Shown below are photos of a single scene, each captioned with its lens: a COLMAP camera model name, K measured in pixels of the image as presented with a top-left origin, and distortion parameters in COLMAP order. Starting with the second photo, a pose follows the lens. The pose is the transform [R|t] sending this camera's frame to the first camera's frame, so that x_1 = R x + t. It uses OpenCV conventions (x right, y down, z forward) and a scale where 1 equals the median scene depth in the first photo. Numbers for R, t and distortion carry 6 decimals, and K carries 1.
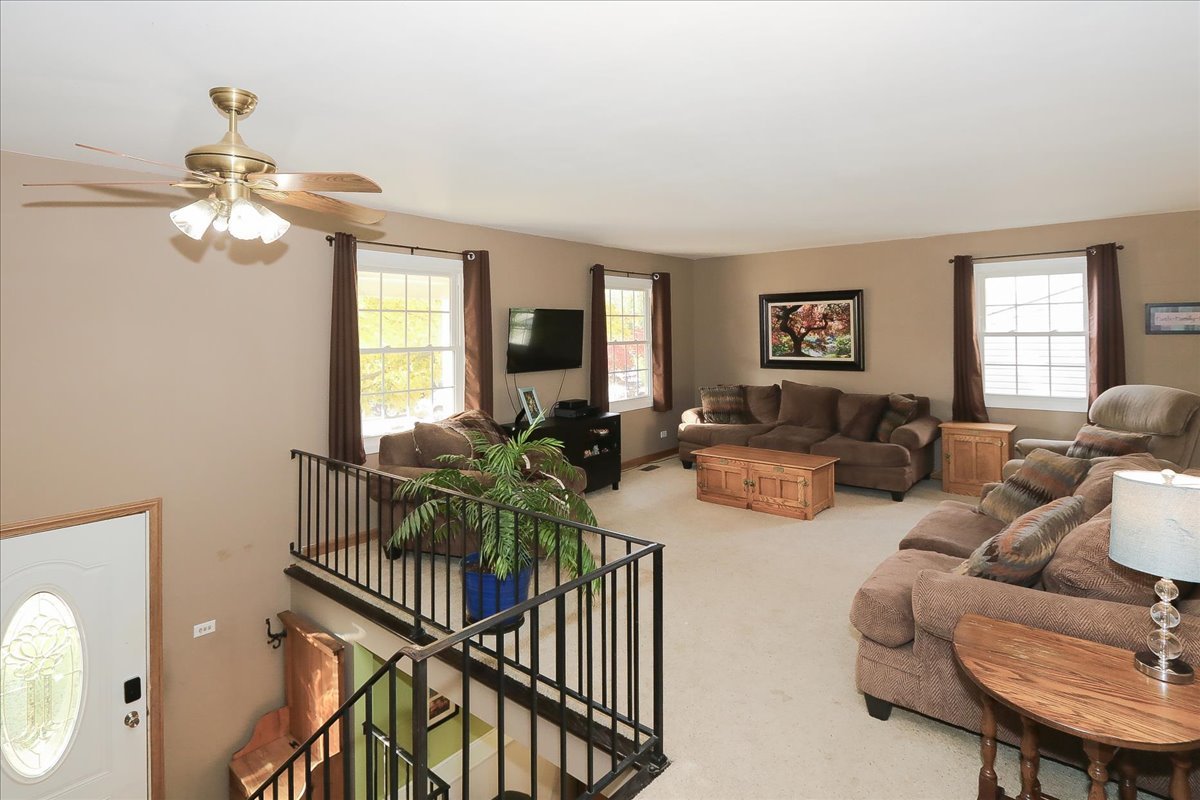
lens RADIAL K [[610.0, 0, 600.9], [0, 610.0, 329.1], [0, 0, 1]] dist [0.001126, 0.000050]
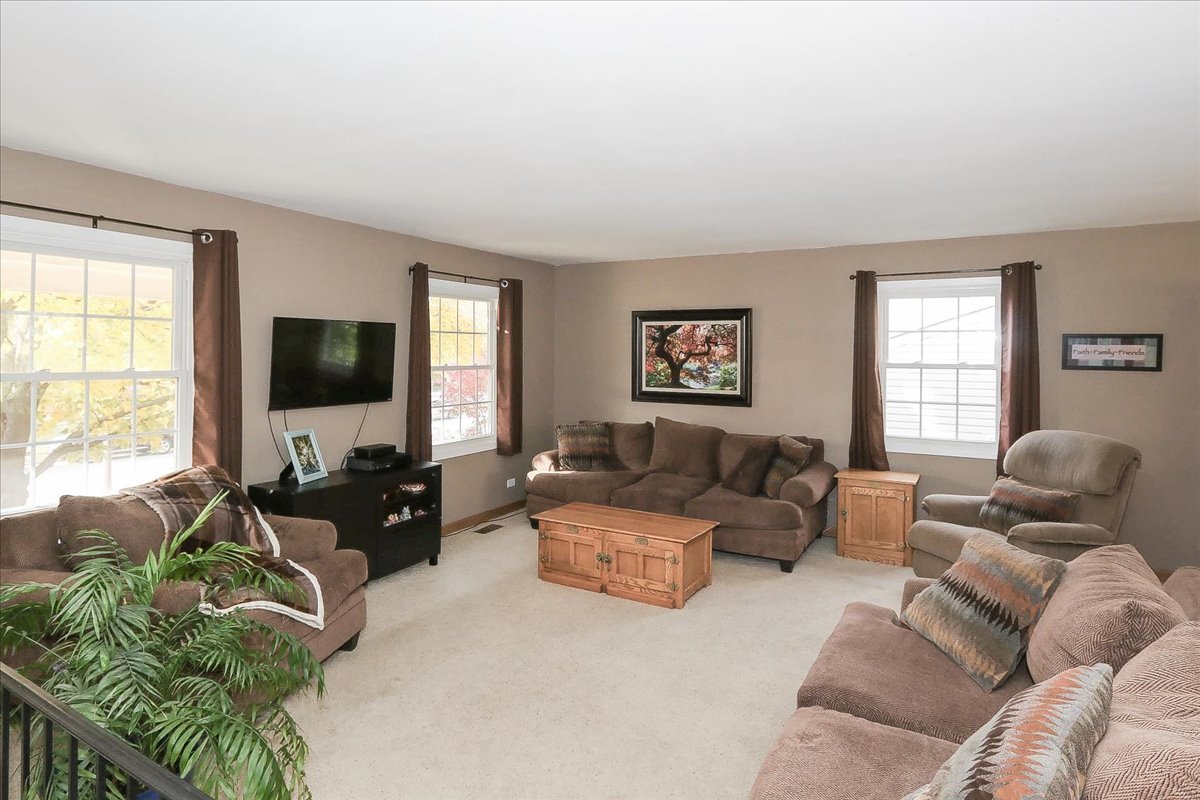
lens RADIAL K [[666.5, 0, 597.5], [0, 666.5, 356.0], [0, 0, 1]] dist [-0.000677, 0.000774]
pose [[0.983634, 0.019702, 0.179097, 0.072870], [-0.021543, 0.999733, 0.008343, -0.003791], [-0.178885, -0.012065, 0.983796, 0.171709]]
